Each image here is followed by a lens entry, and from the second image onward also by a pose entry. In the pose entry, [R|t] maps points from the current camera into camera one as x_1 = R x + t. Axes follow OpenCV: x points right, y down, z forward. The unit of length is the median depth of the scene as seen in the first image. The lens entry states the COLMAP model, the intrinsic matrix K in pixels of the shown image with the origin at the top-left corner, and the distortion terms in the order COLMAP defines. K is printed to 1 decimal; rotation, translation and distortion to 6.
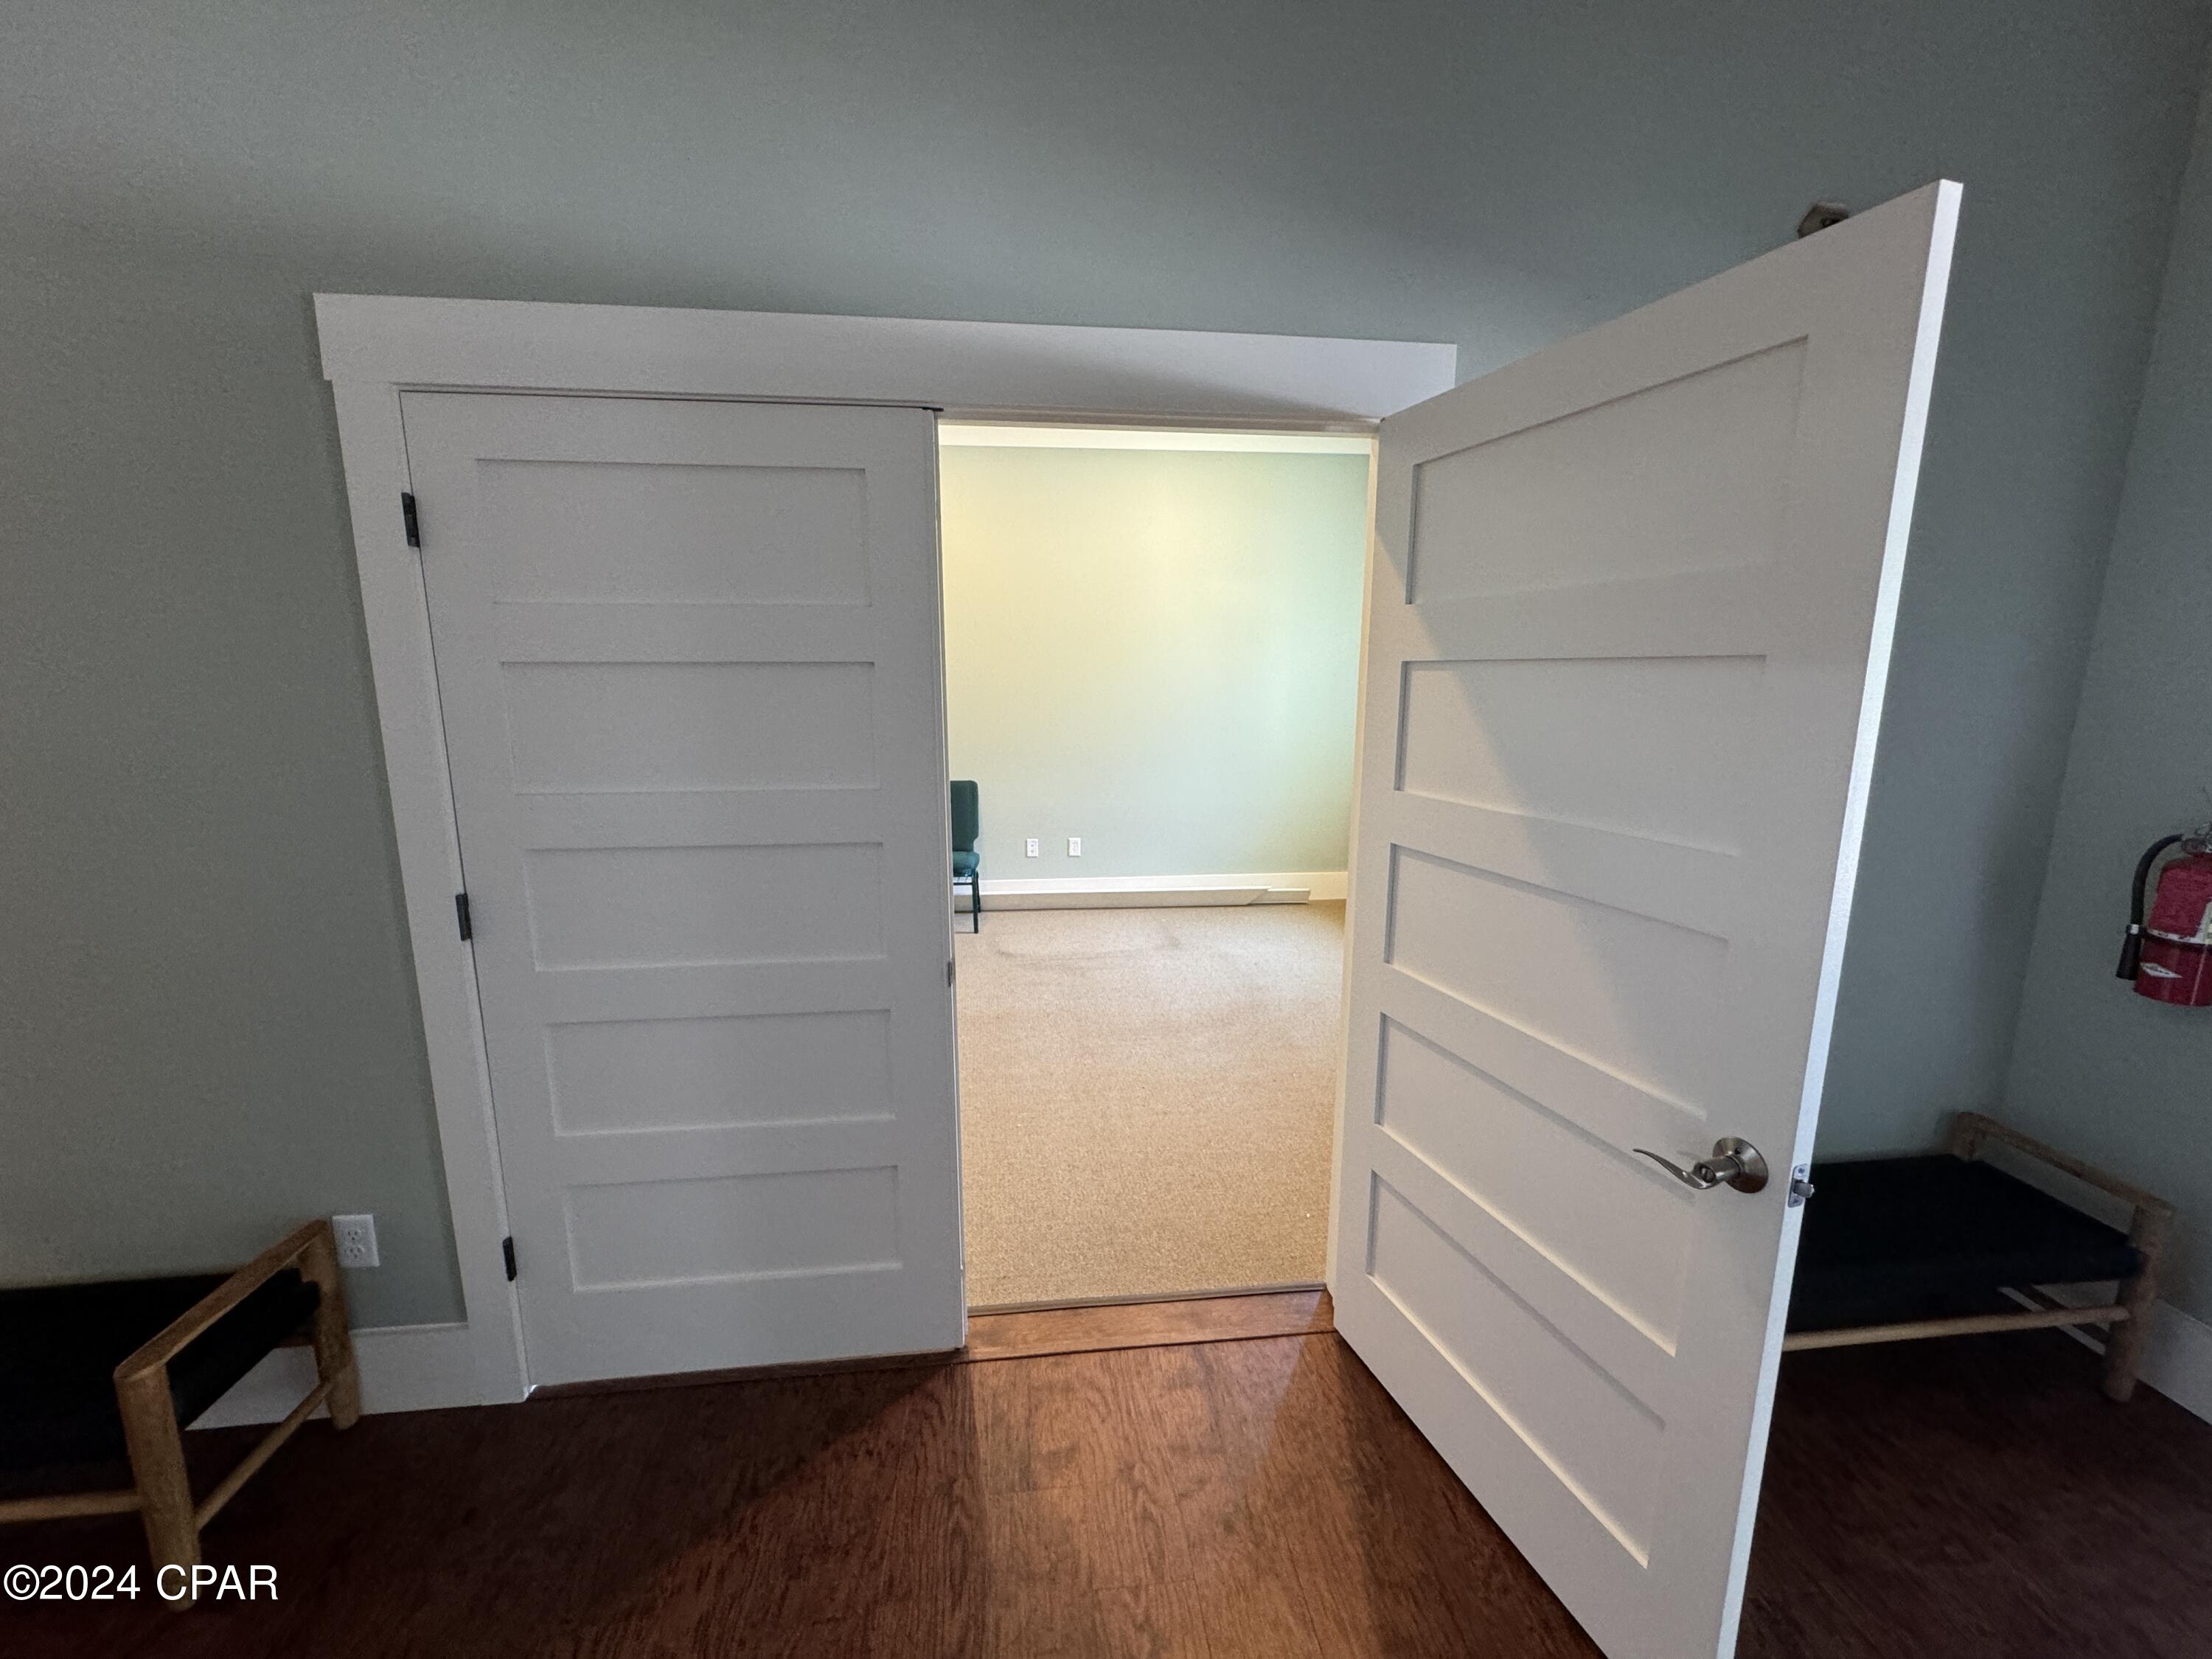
lens RADIAL K [[888.3, 0, 1110.3], [0, 888.3, 834.1], [0, 0, 1]] dist [-0.001675, 0.000057]
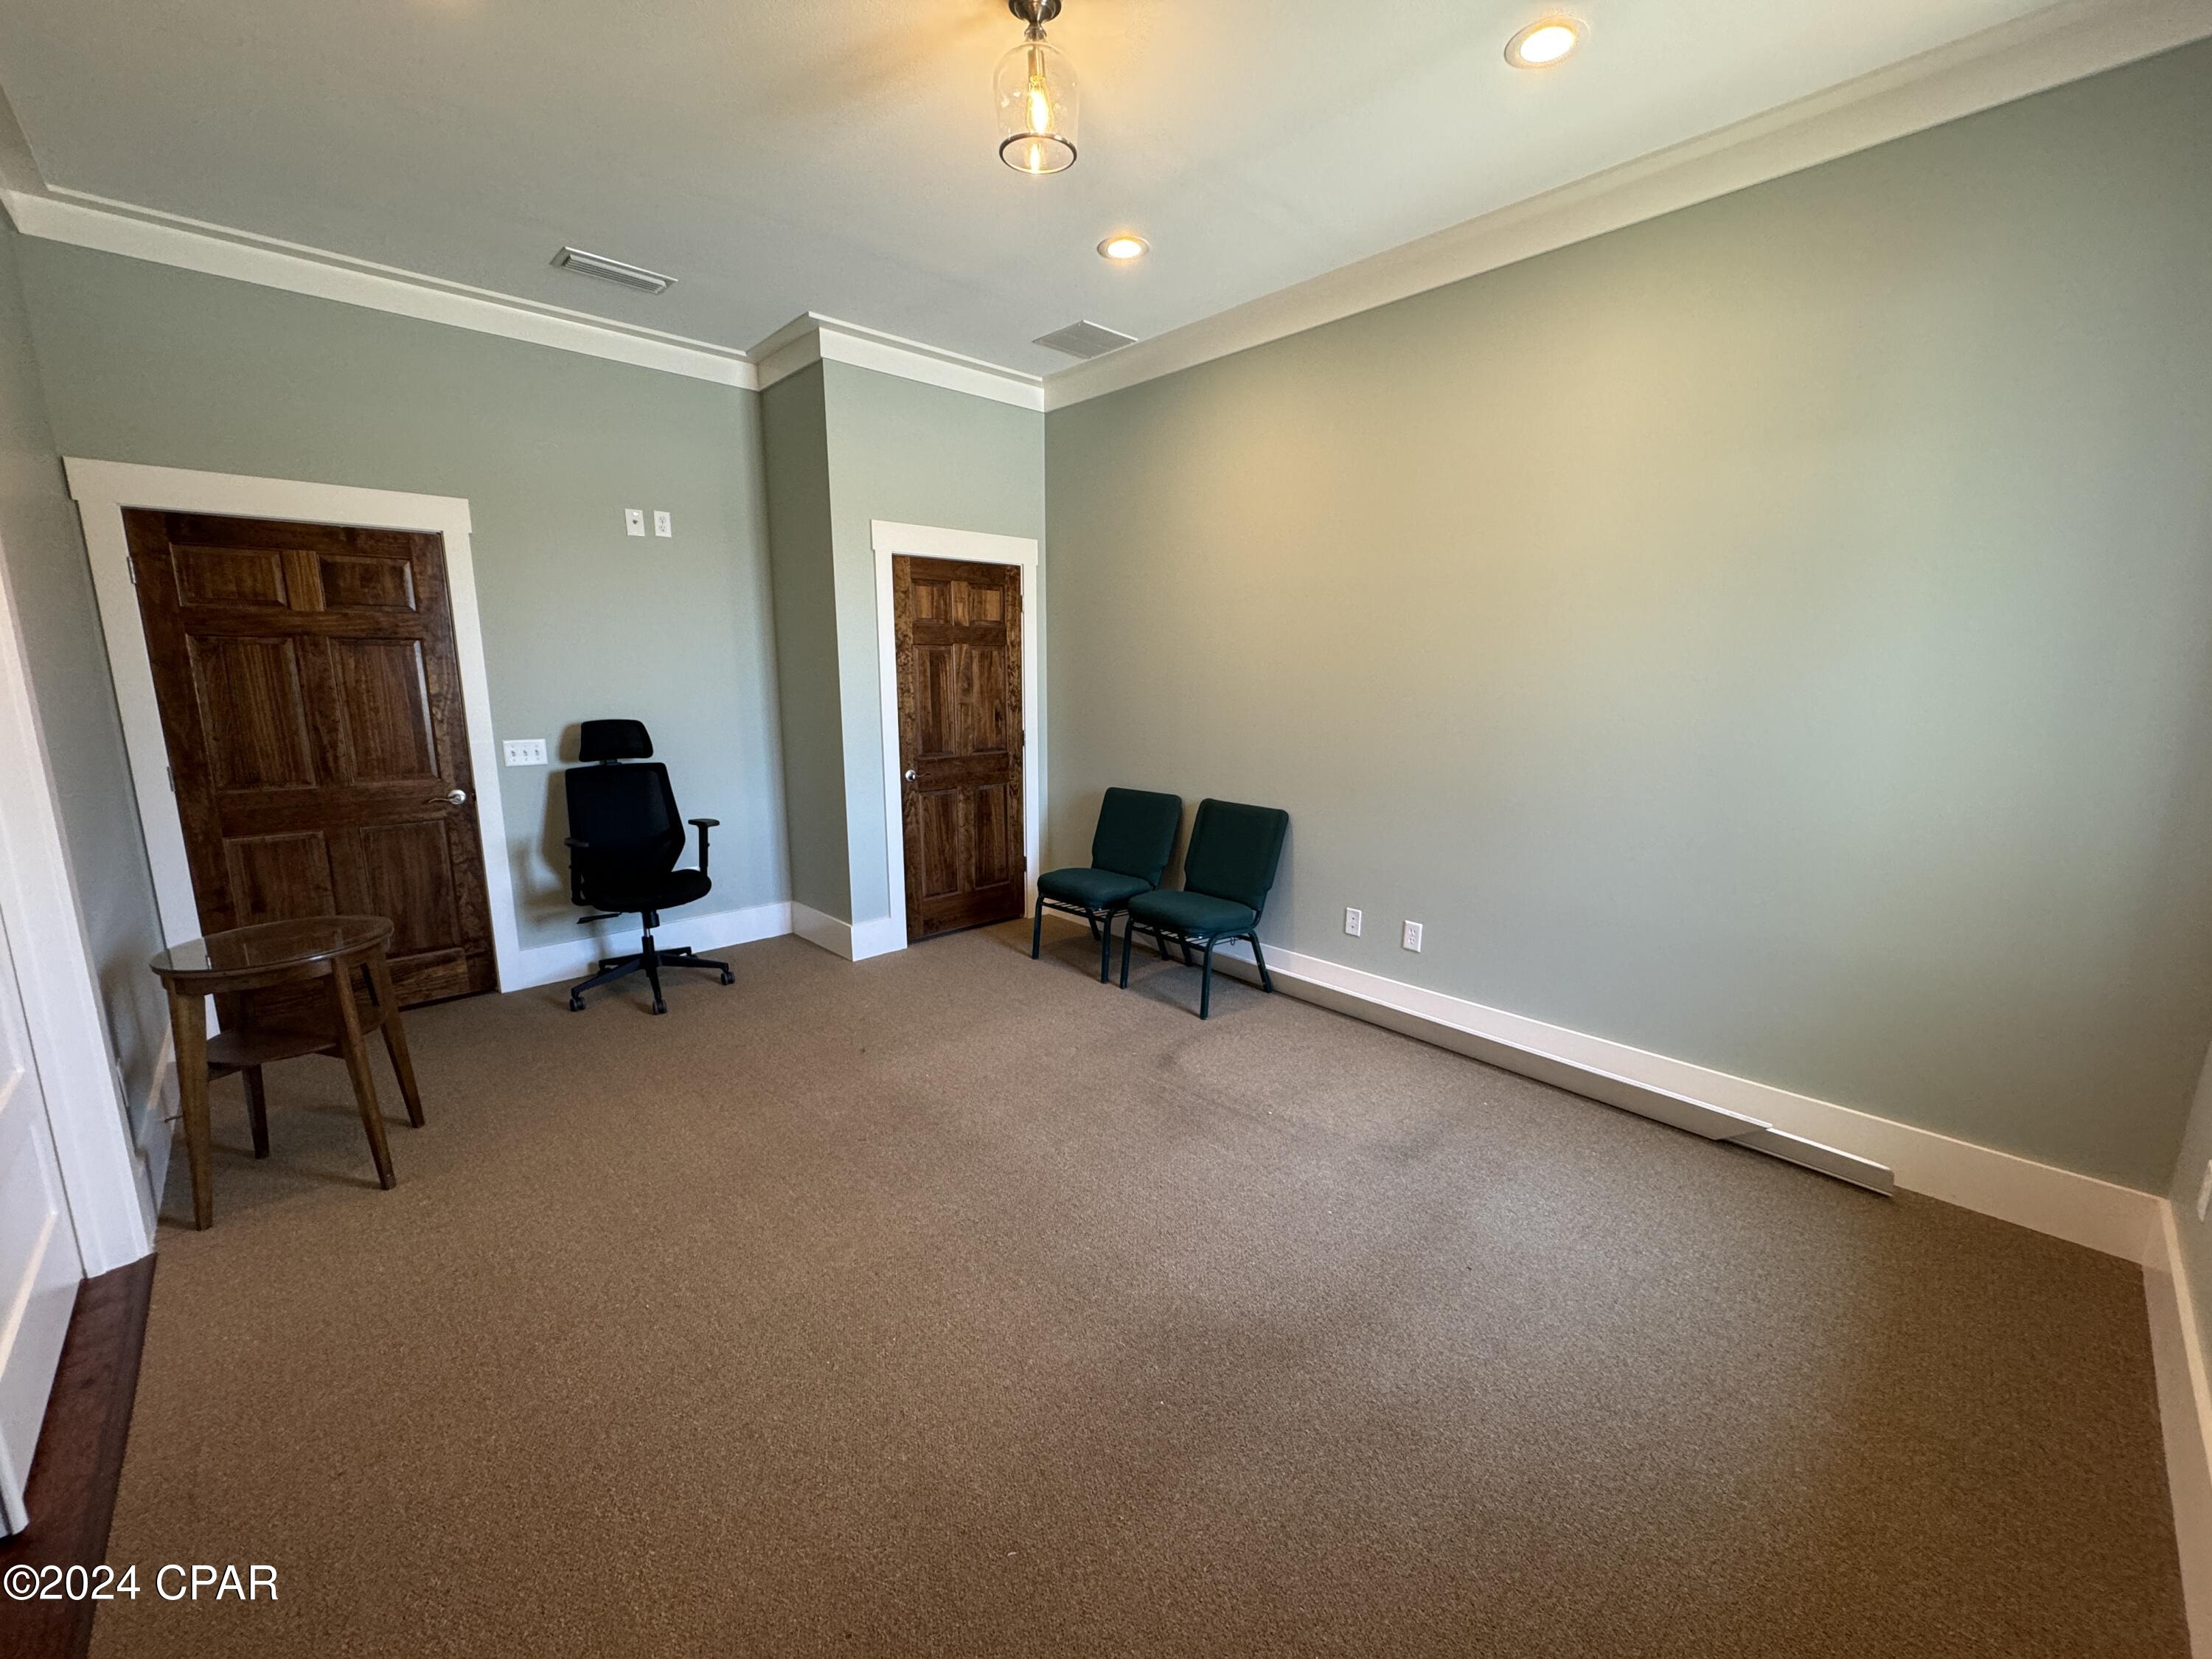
lens RADIAL K [[888.3, 0, 1108.4], [0, 888.3, 833.1], [0, 0, 1]] dist [-0.001675, 0.000057]
pose [[0.589326, 0.154459, -0.792993, 0.354725], [-0.146496, 0.985712, 0.083126, -0.086583], [0.794502, 0.067182, 0.603533, 0.489795]]
